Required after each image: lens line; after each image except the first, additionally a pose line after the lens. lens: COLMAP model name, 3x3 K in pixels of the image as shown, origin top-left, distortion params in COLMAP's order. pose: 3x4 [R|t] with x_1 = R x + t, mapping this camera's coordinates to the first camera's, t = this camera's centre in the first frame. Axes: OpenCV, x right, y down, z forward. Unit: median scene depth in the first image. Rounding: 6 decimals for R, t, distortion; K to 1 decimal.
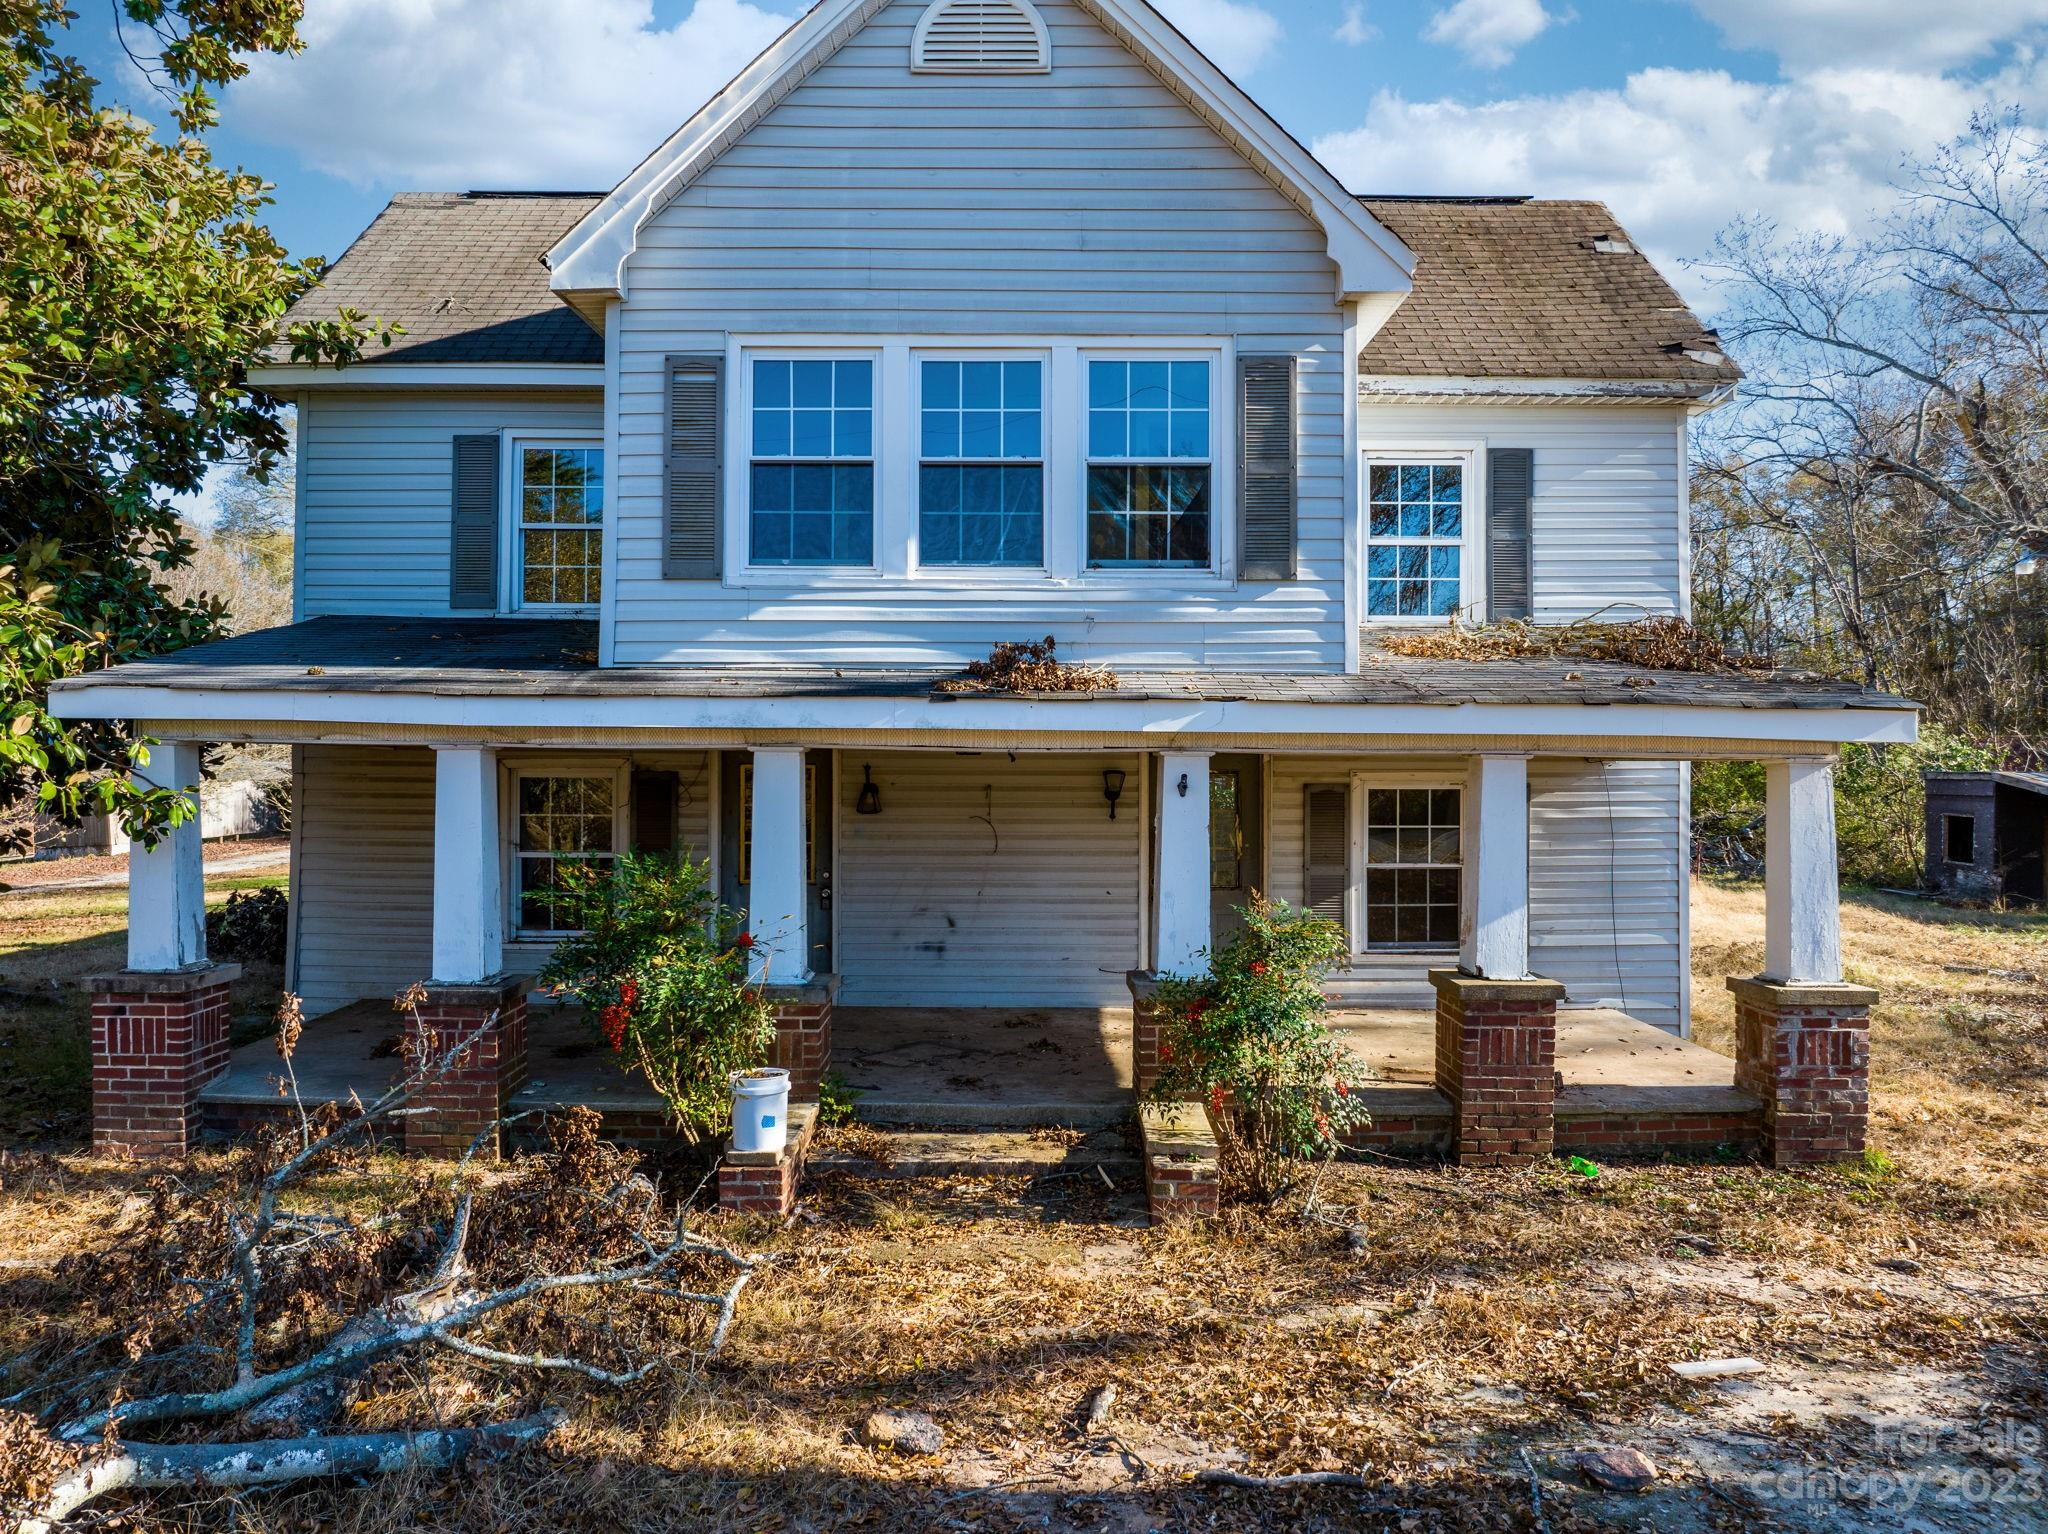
lens RADIAL K [[1441.1, 0, 1024.0], [0, 1441.1, 767.0], [0, 0, 1]] dist [-0.037356, 0.001769]
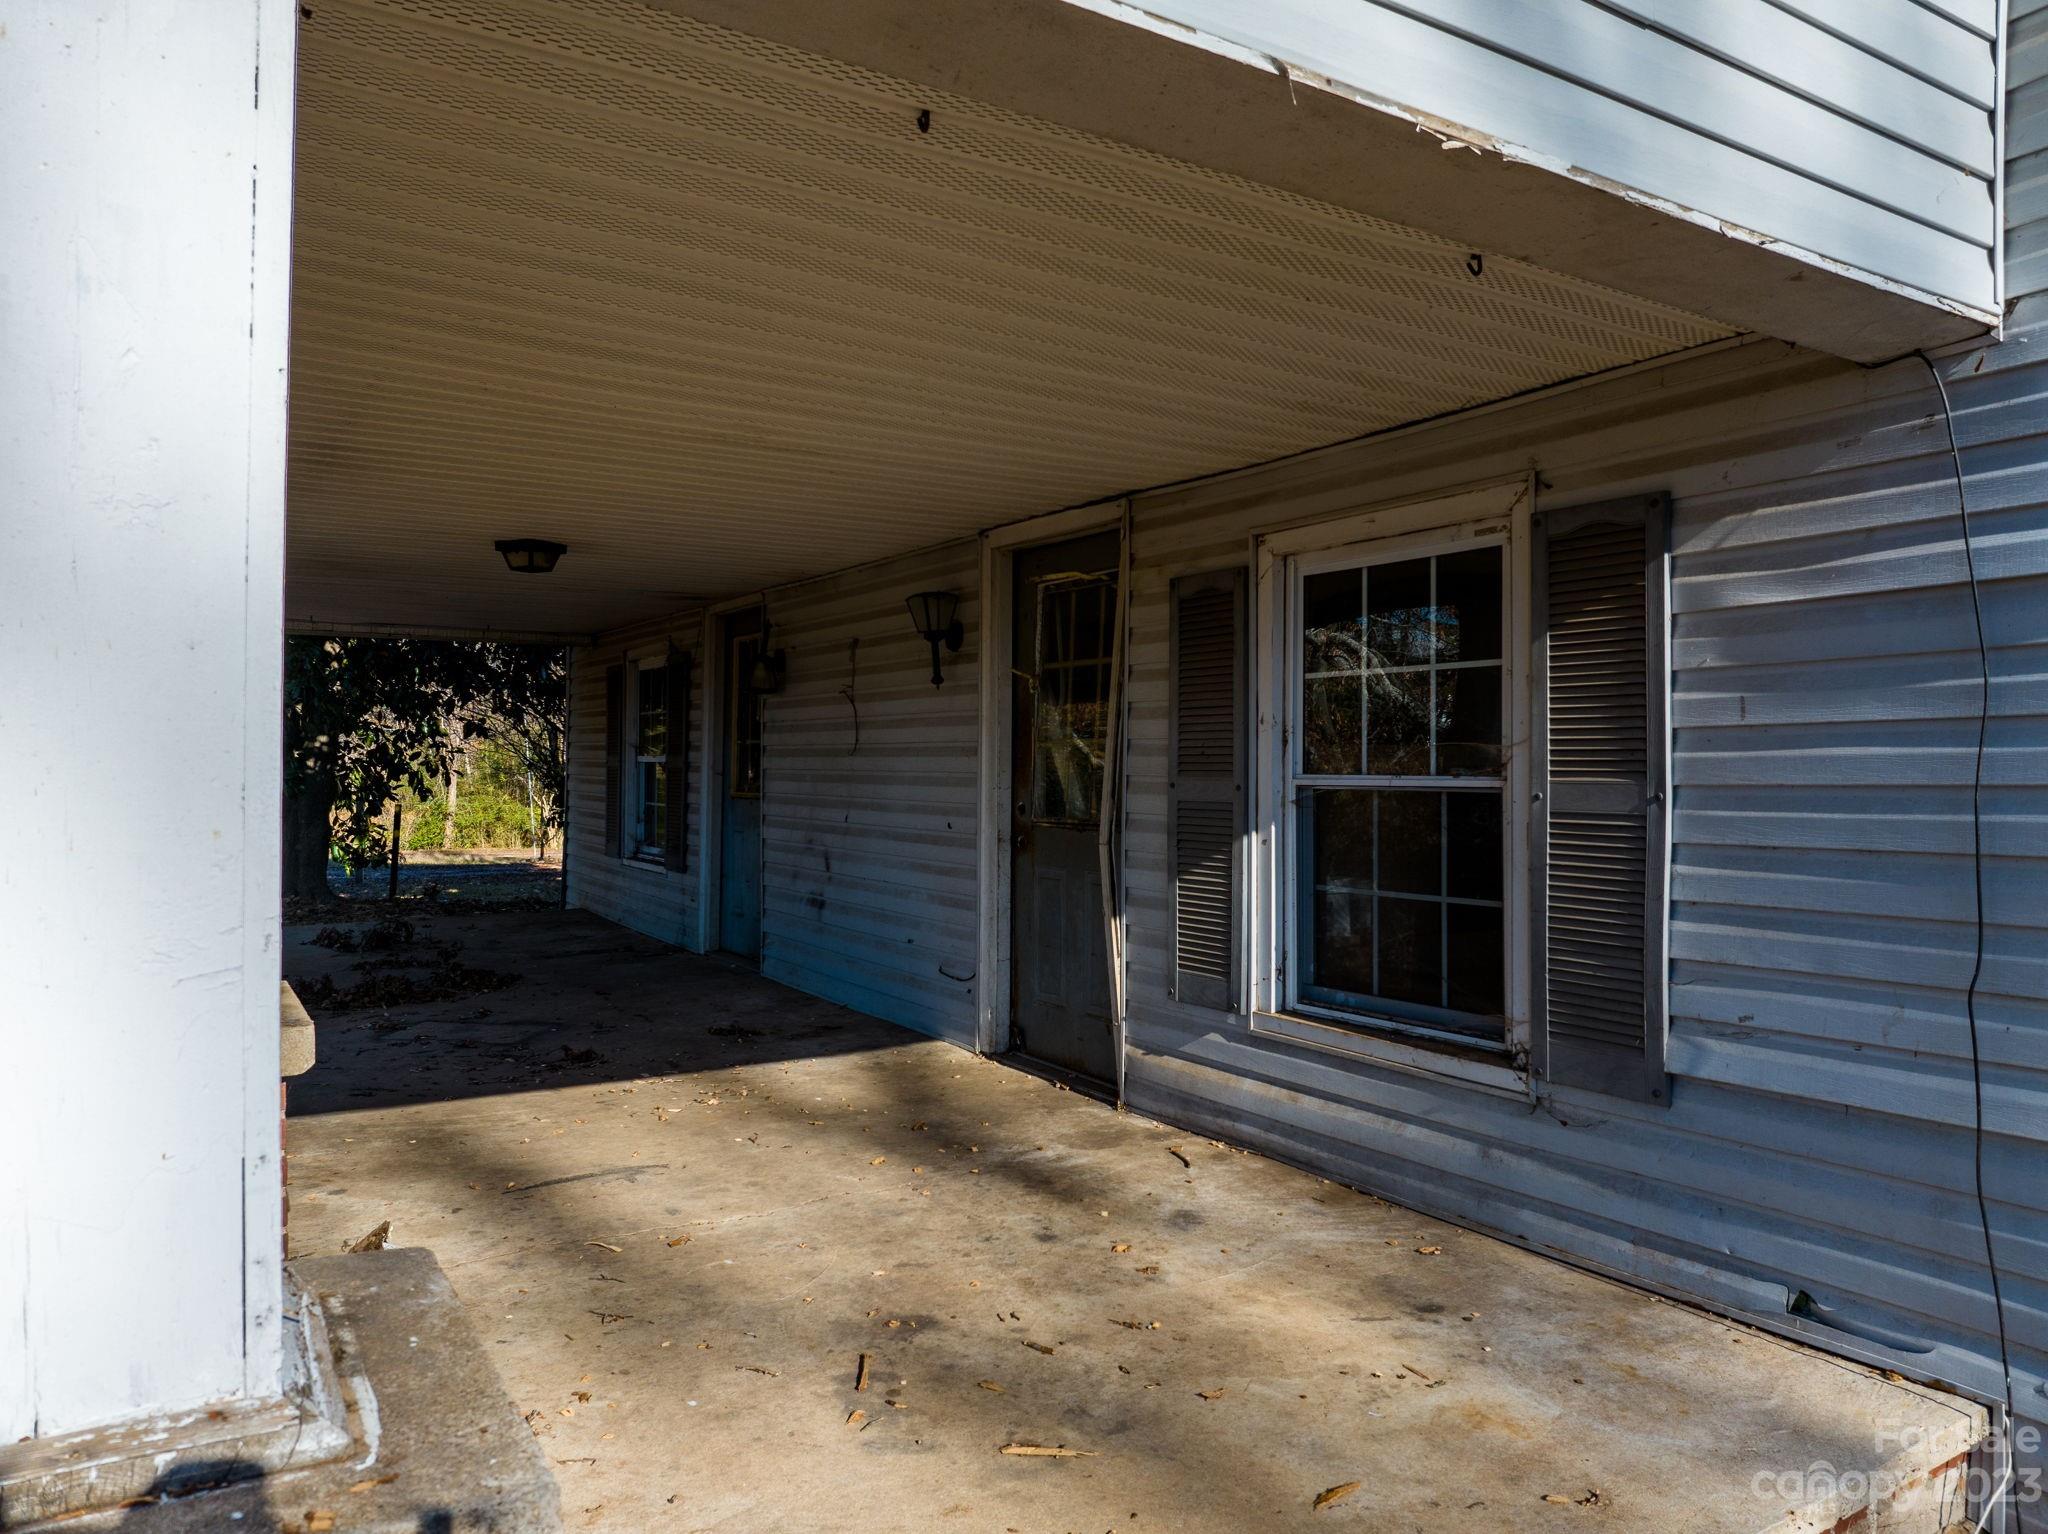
lens RADIAL K [[1441.1, 0, 1024.0], [0, 1441.1, 767.0], [0, 0, 1]] dist [-0.037356, 0.001769]
pose [[0.522225, 0.001640, -0.852806, 0.679903], [0.001393, 0.999995, 0.002776, 0.083475], [0.852806, -0.002638, 0.522221, 0.966690]]
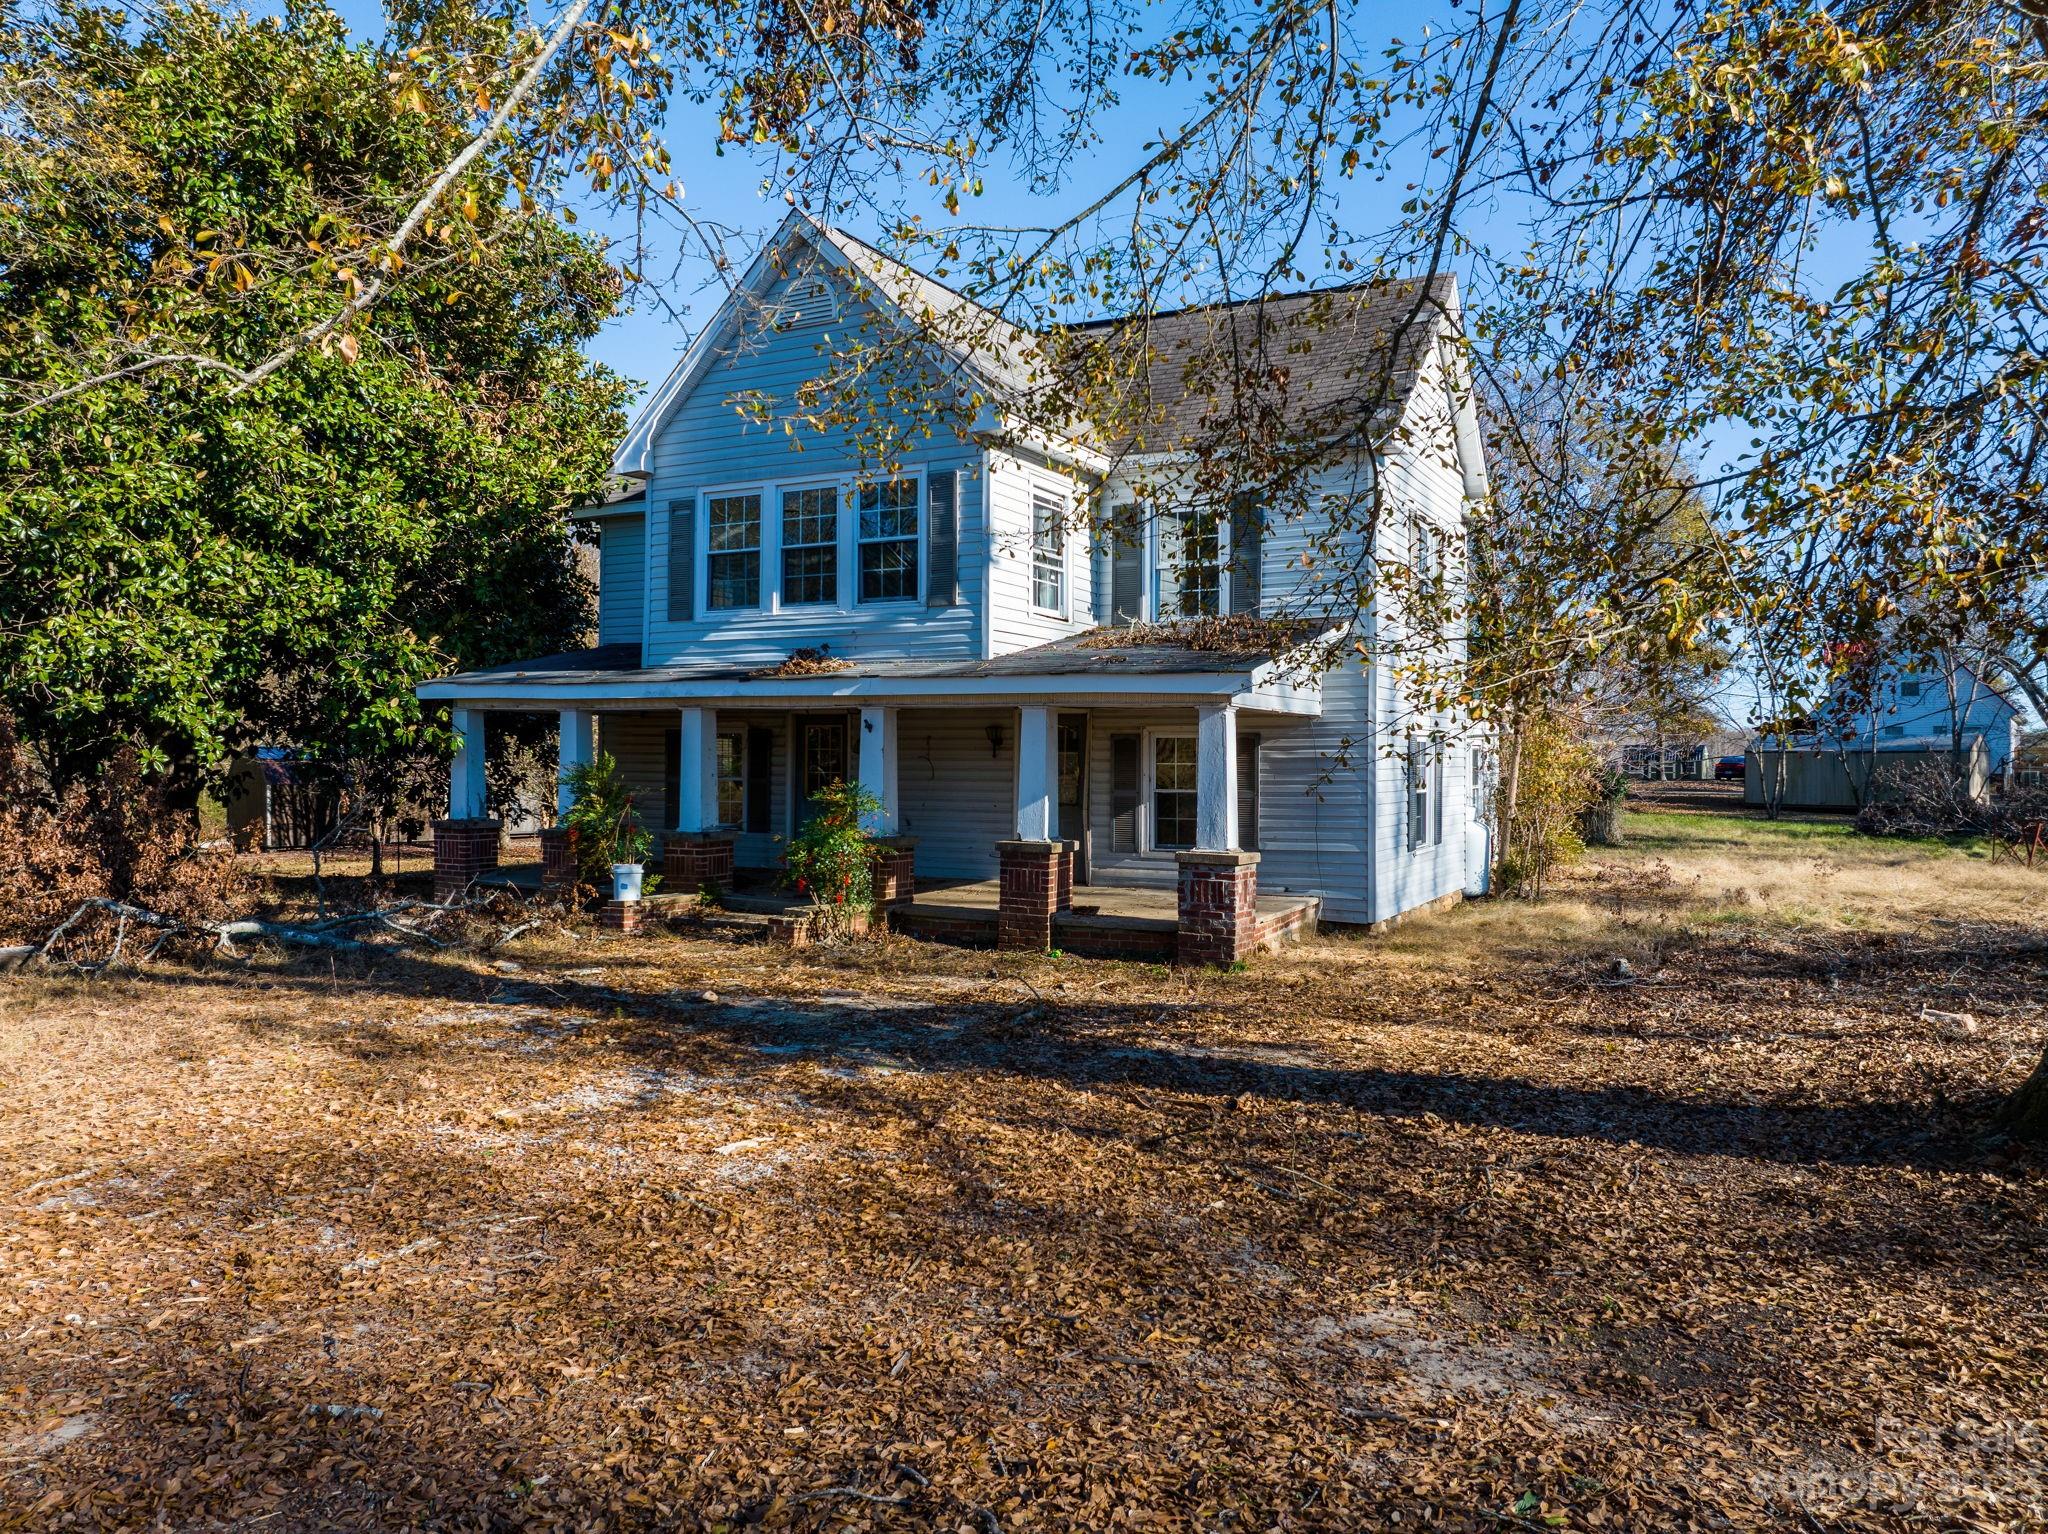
lens RADIAL K [[1441.1, 0, 1024.0], [0, 1441.1, 767.0], [0, 0, 1]] dist [-0.037356, 0.001769]
pose [[0.883368, 0.005410, -0.468649, 1.045128], [-0.004996, 0.999985, 0.002127, 0.055185], [0.468653, 0.000463, 0.883382, -0.448004]]
